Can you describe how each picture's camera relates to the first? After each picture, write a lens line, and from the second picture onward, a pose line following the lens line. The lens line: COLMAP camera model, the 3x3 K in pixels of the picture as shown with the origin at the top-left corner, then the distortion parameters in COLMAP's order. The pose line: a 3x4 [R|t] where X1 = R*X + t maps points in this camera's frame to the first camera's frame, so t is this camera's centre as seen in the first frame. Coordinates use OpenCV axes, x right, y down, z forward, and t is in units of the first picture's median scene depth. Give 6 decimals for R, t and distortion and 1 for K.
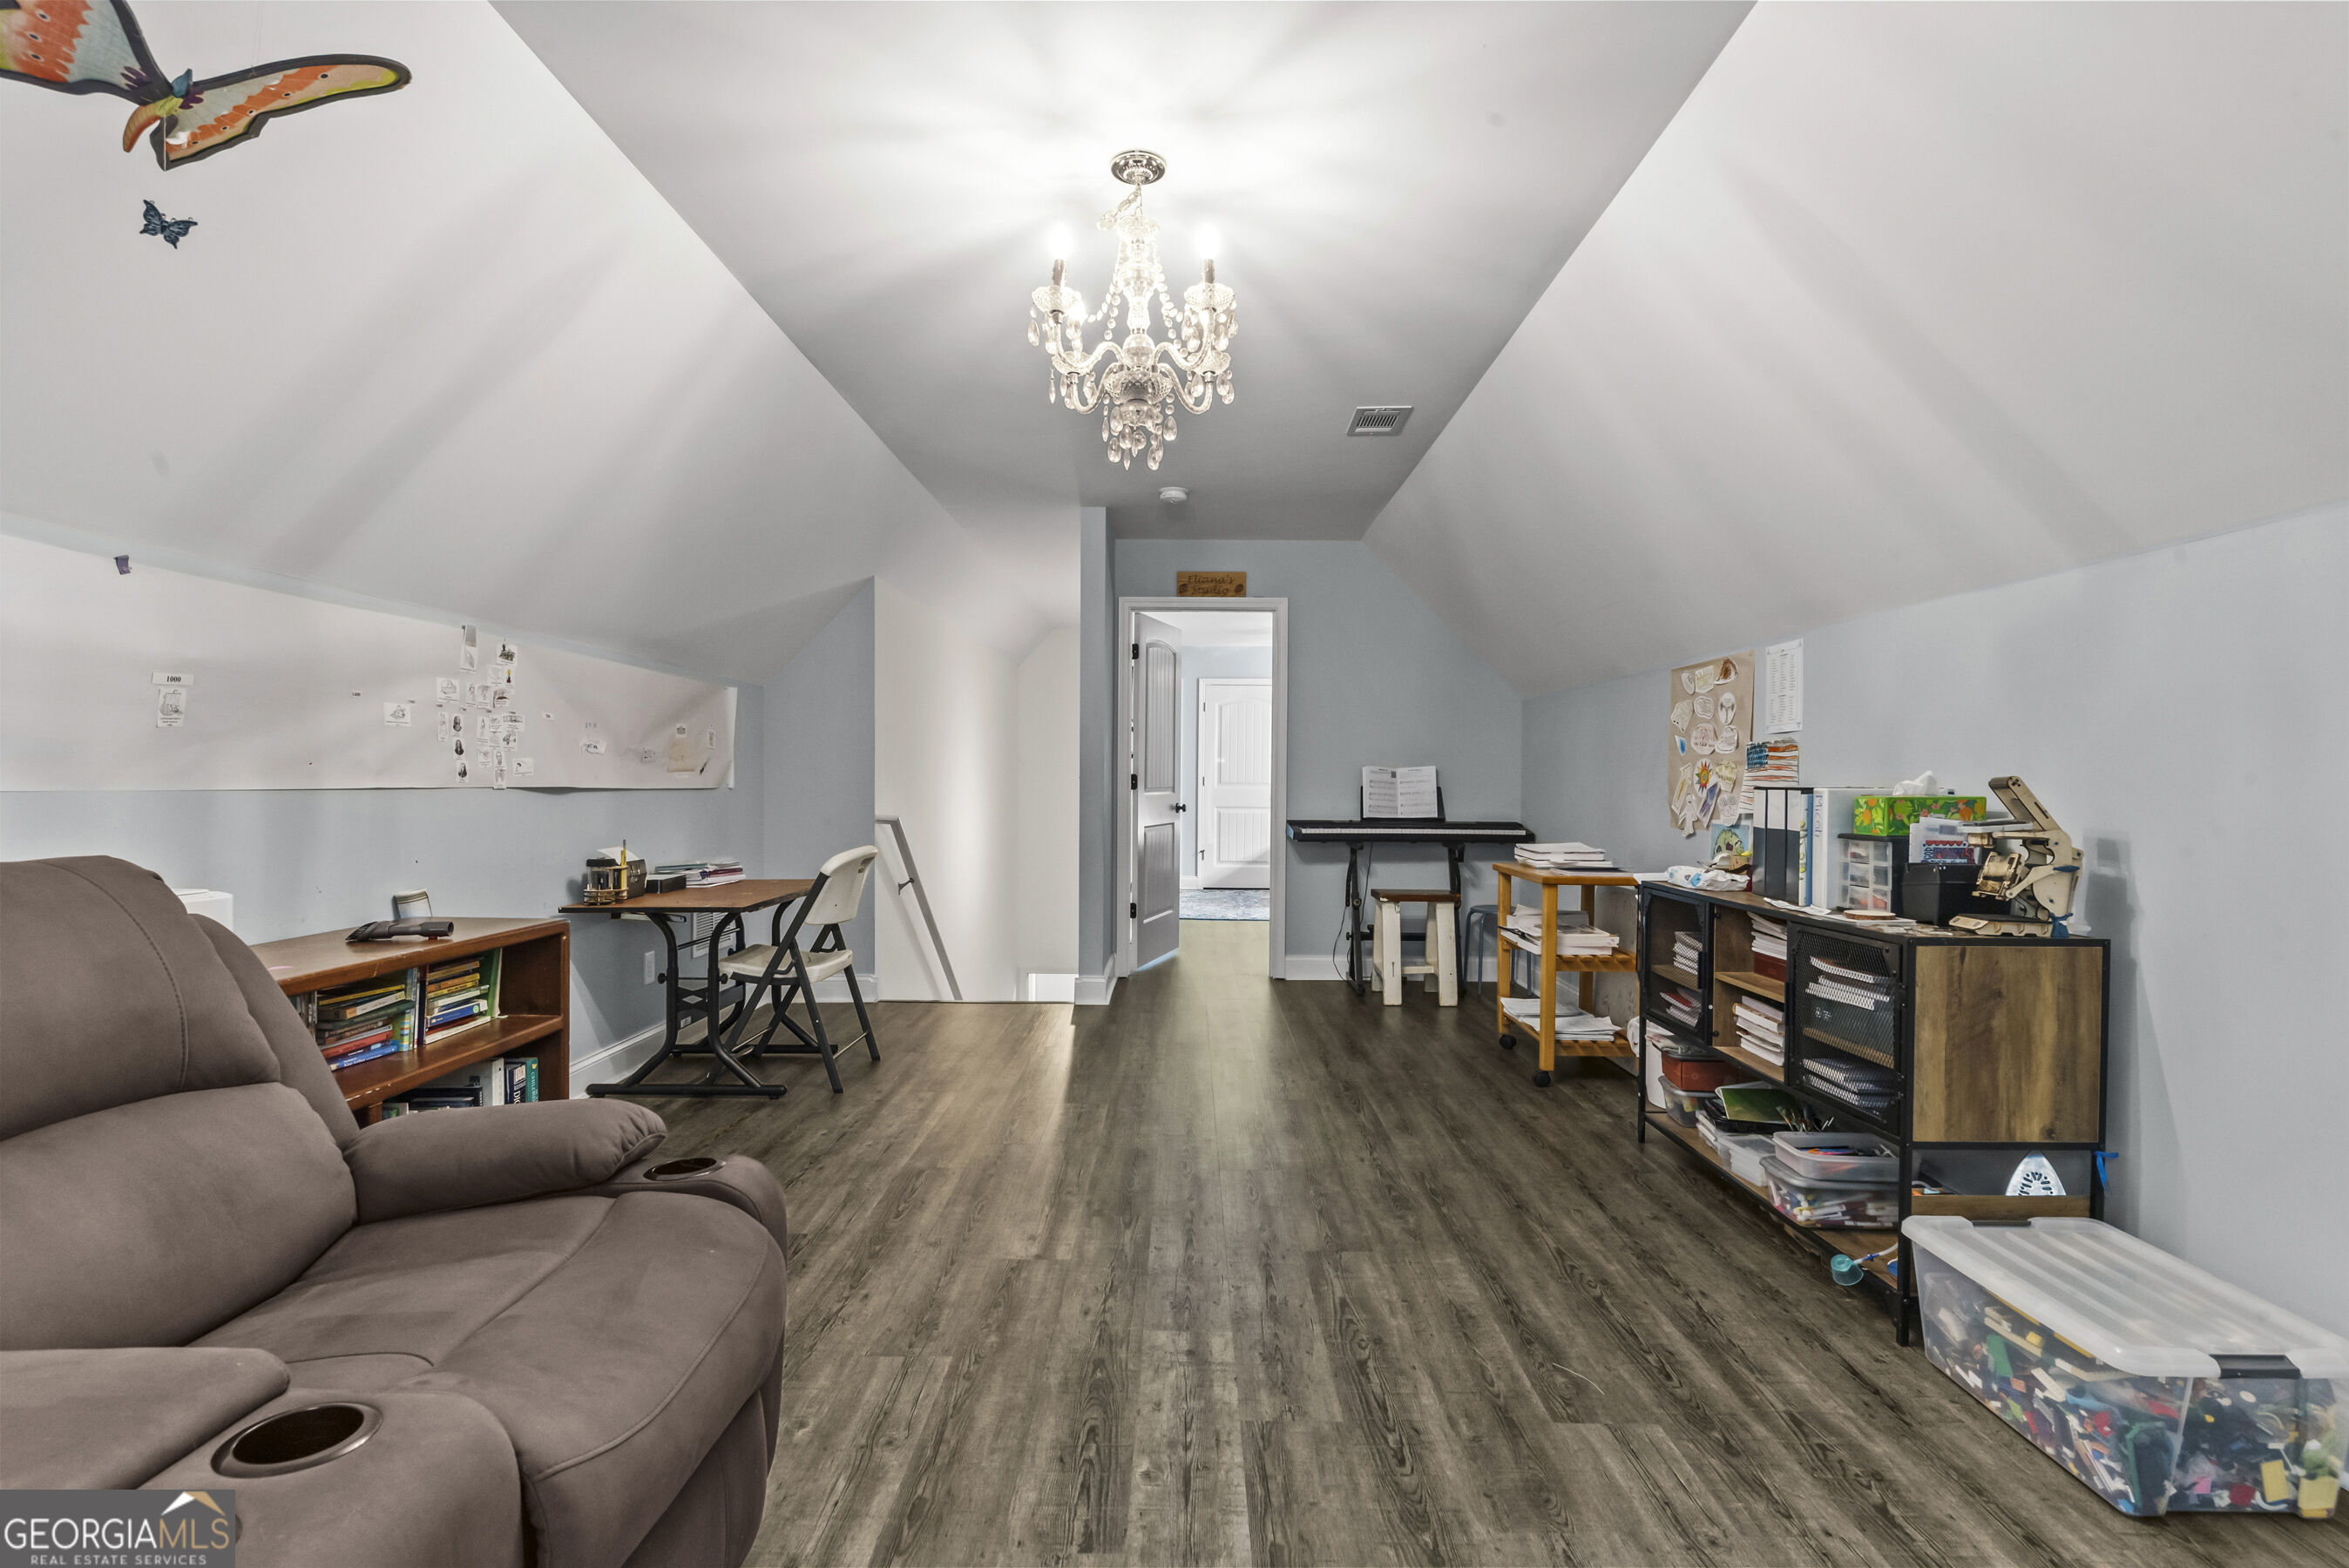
lens RADIAL K [[1101.8, 0, 1179.2], [0, 1101.8, 807.5], [0, 0, 1]] dist [0.005205, 0.000333]
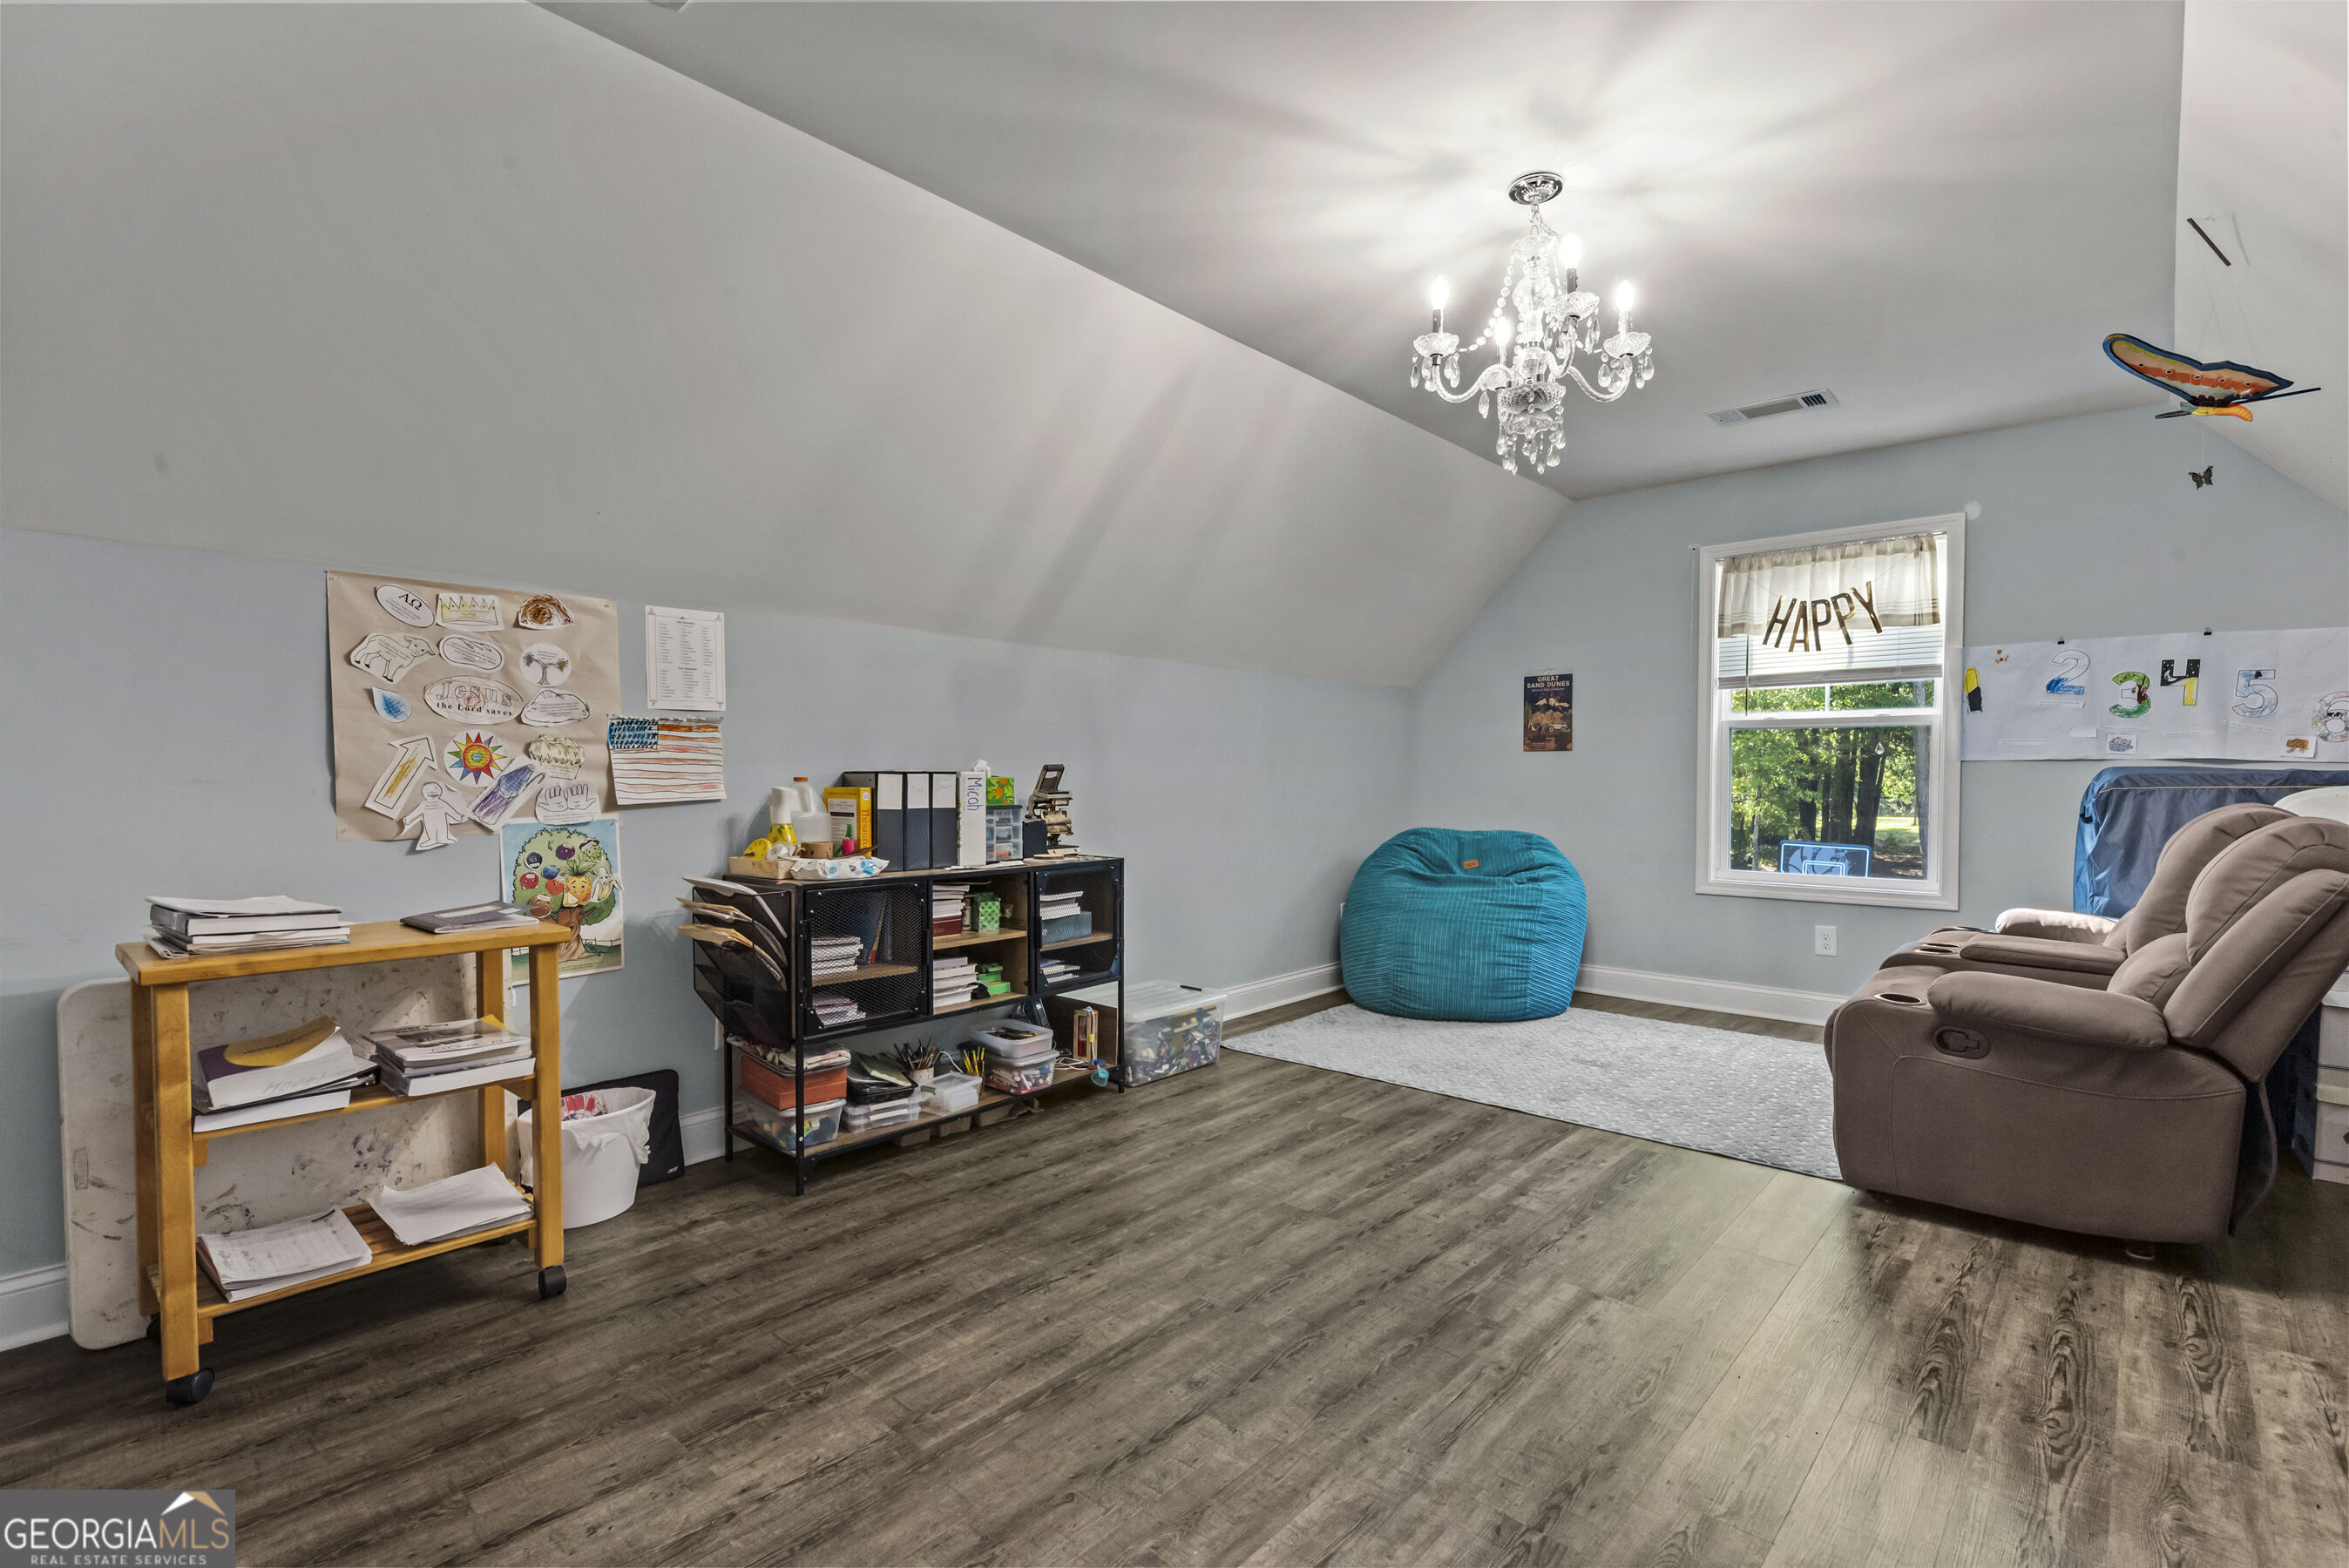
lens RADIAL K [[1101.8, 0, 1179.2], [0, 1101.8, 807.5], [0, 0, 1]] dist [0.005205, 0.000333]
pose [[-0.757540, -0.027645, 0.652203, -0.490102], [0.009745, 0.998513, 0.053642, -0.047968], [-0.652715, 0.046992, -0.756144, 2.073006]]
